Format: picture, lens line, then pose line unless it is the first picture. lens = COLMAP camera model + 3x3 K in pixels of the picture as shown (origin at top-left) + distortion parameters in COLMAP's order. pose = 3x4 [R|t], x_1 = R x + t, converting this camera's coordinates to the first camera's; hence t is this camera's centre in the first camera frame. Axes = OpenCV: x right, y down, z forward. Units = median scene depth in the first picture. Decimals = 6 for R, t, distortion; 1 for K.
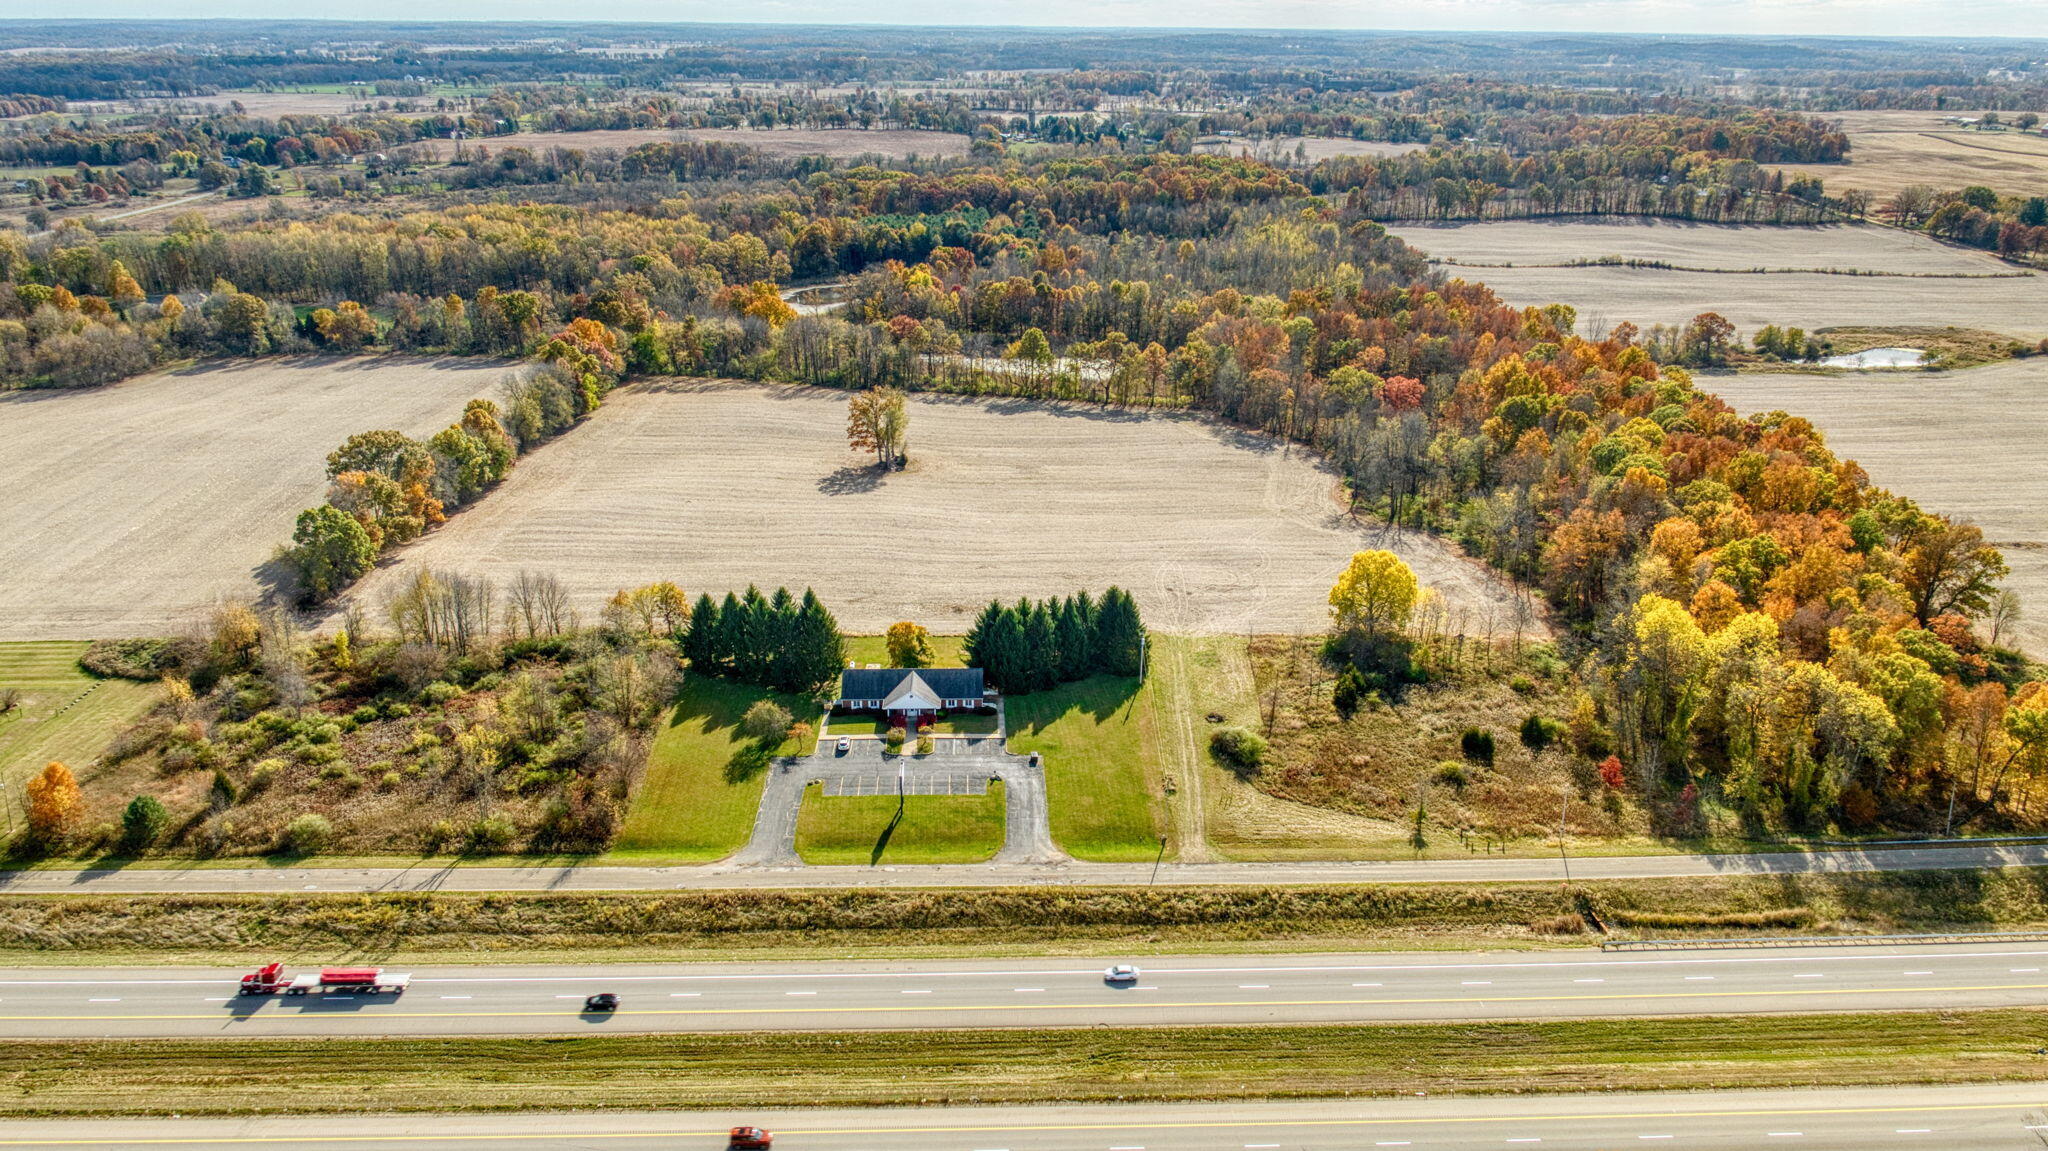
lens RADIAL K [[1363.9, 0, 1017.9], [0, 1363.9, 819.2], [0, 0, 1]] dist [-0.003609, -0.001589]
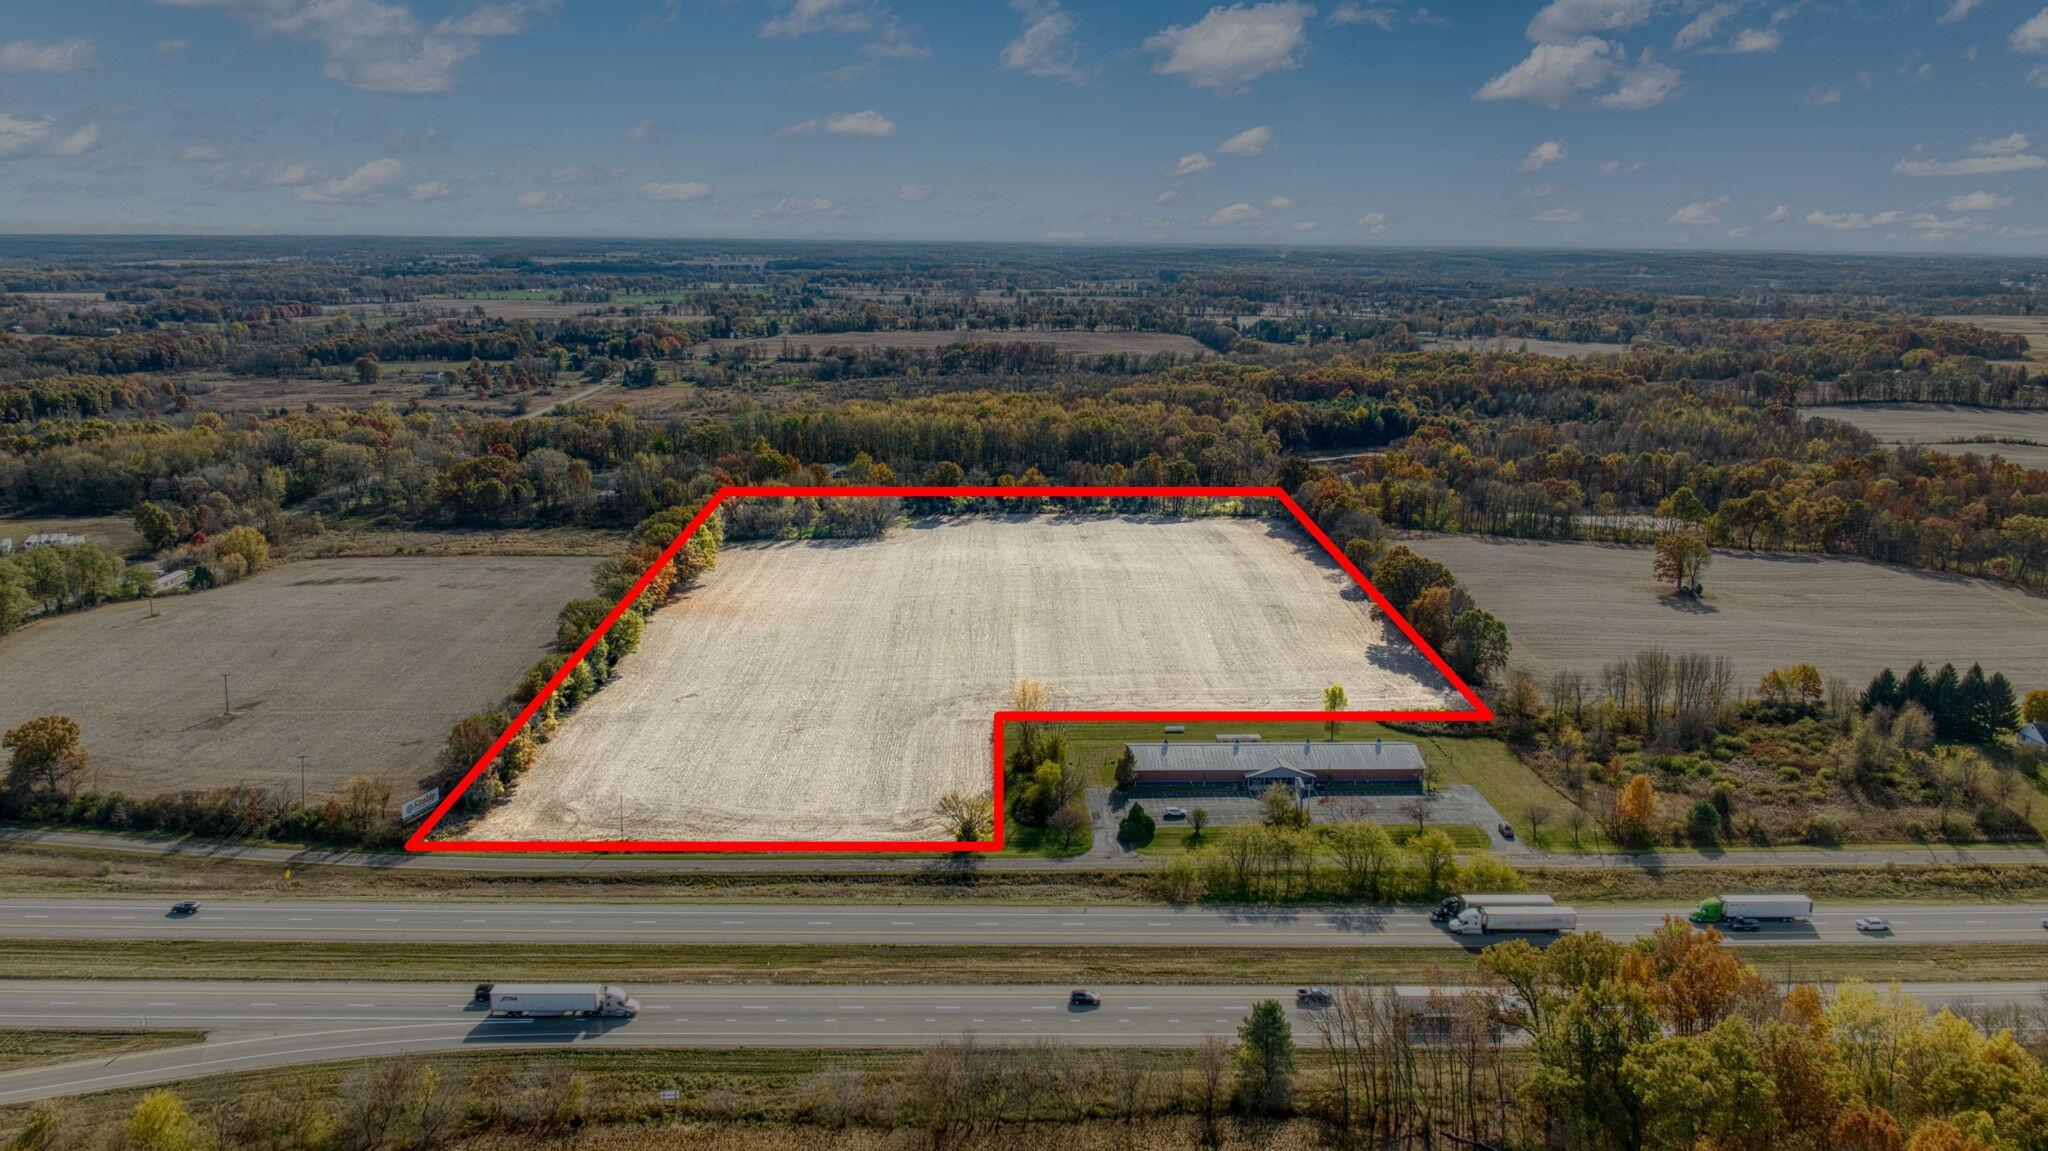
lens RADIAL K [[1363.9, 0, 1017.9], [0, 1363.9, 819.2], [0, 0, 1]] dist [-0.003609, -0.001589]
pose [[0.999982, -0.002043, 0.005708, -0.524546], [0.002741, 0.992124, -0.125231, 0.066329], [-0.005407, 0.125245, 0.992111, -0.124524]]
